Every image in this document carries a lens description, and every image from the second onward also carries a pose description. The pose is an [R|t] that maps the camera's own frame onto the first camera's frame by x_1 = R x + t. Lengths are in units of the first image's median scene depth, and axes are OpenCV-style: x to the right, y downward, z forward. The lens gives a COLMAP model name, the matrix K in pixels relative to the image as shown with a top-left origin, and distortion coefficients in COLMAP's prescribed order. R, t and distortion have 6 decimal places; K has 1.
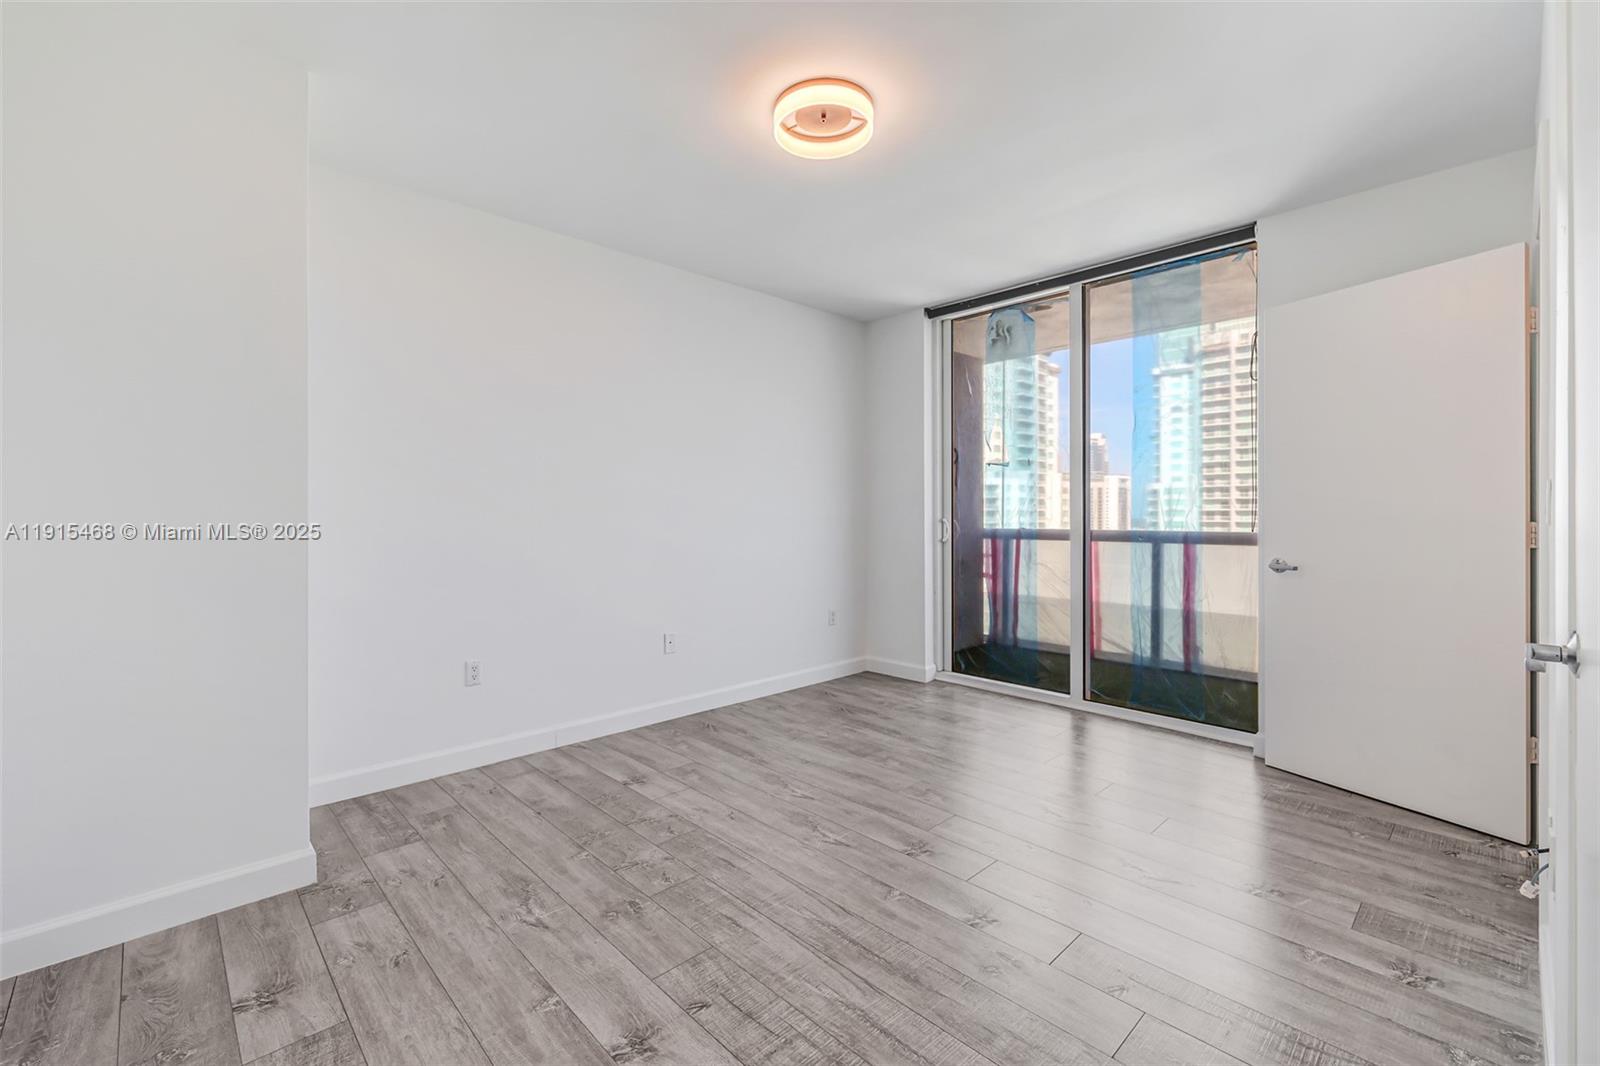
lens RADIAL K [[681.2, 0, 783.2], [0, 681.2, 526.9], [0, 0, 1]] dist [0.000263, 0.000330]
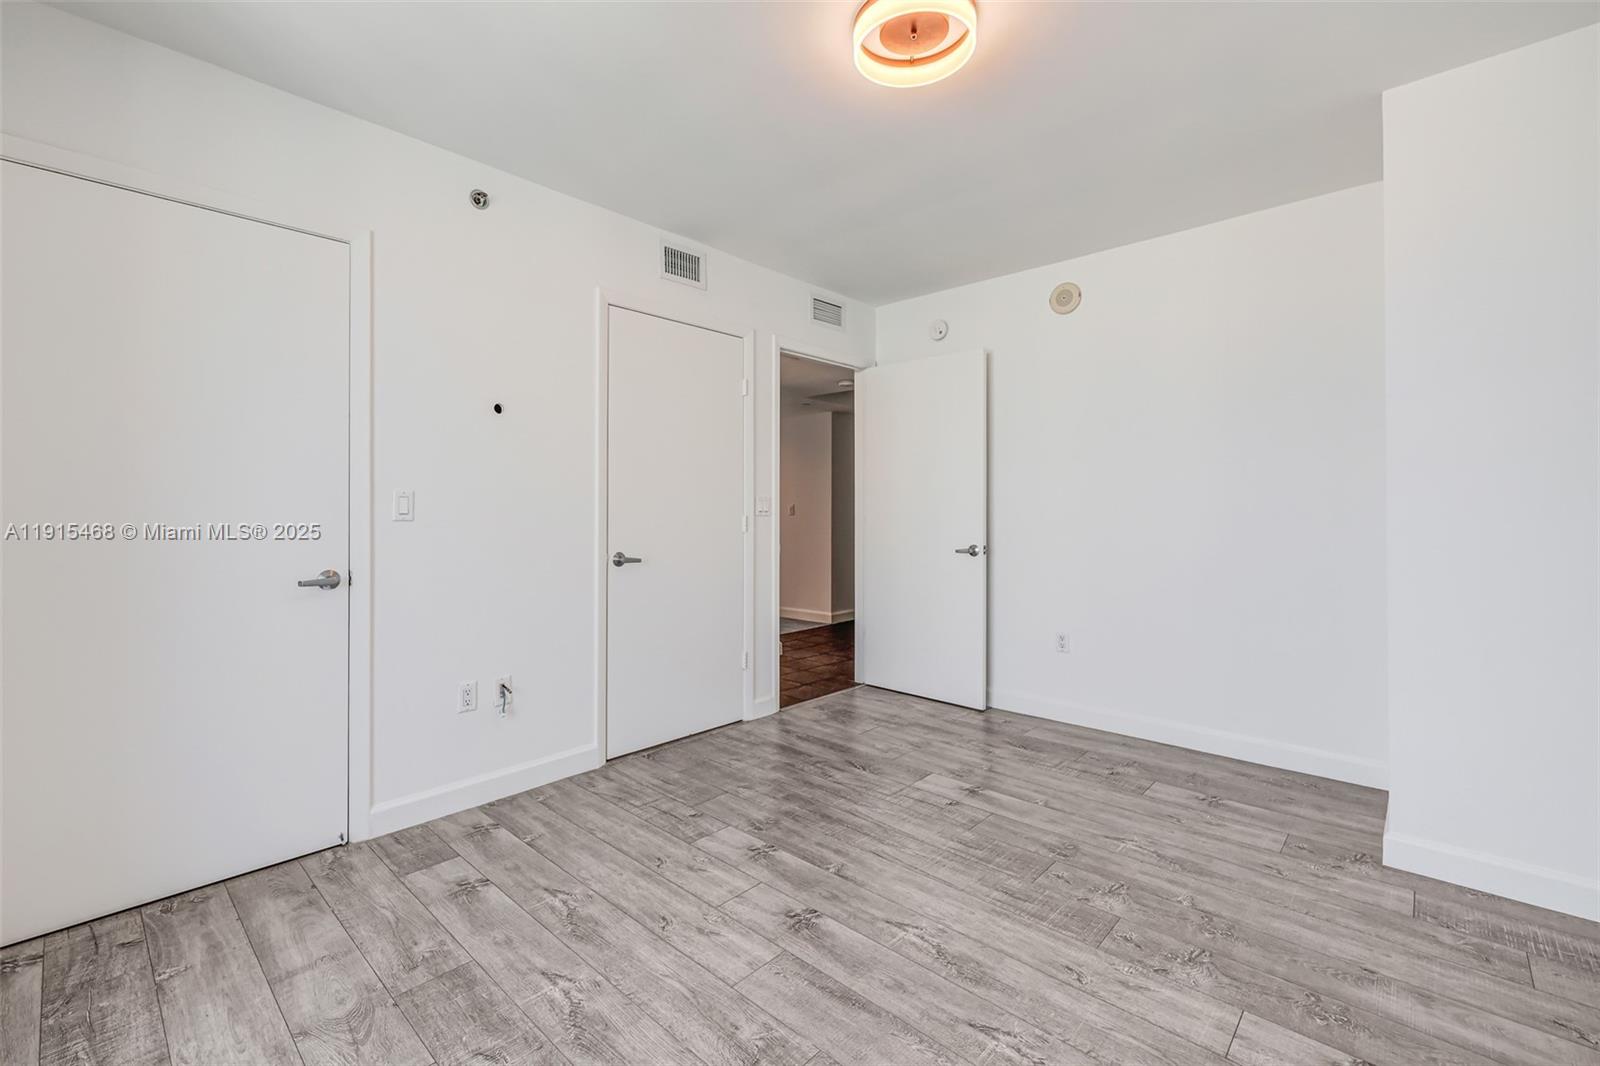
lens RADIAL K [[681.2, 0, 783.2], [0, 681.2, 526.9], [0, 0, 1]] dist [0.000263, 0.000330]
pose [[-0.998387, 0.002857, -0.056699, 0.271073], [0.000592, 0.999202, 0.039935, -0.034947], [0.056768, 0.039837, -0.997592, 1.832194]]
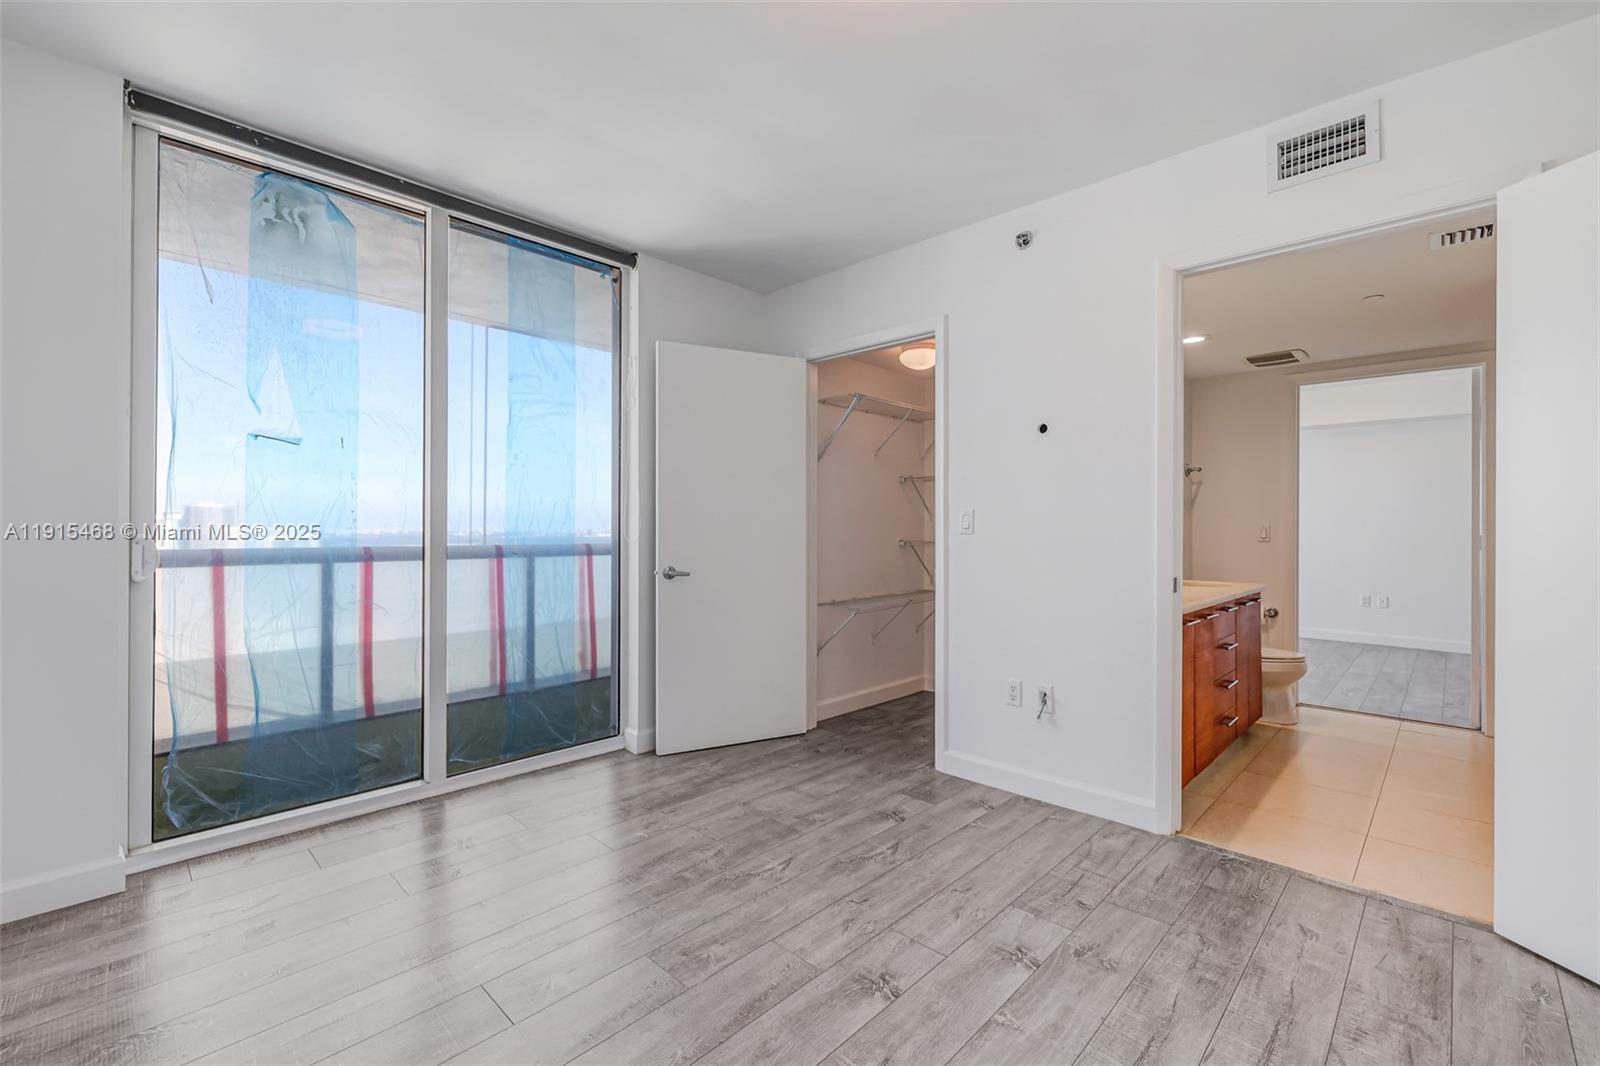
lens RADIAL K [[685.5, 0, 780.1], [0, 685.5, 525.8], [0, 0, 1]] dist [0.001726, 0.000297]
pose [[-0.035051, 0.003381, 0.999380, -0.541451], [0.015855, 0.999870, -0.002827, -0.017985], [-0.999260, 0.015747, -0.035100, 1.142080]]
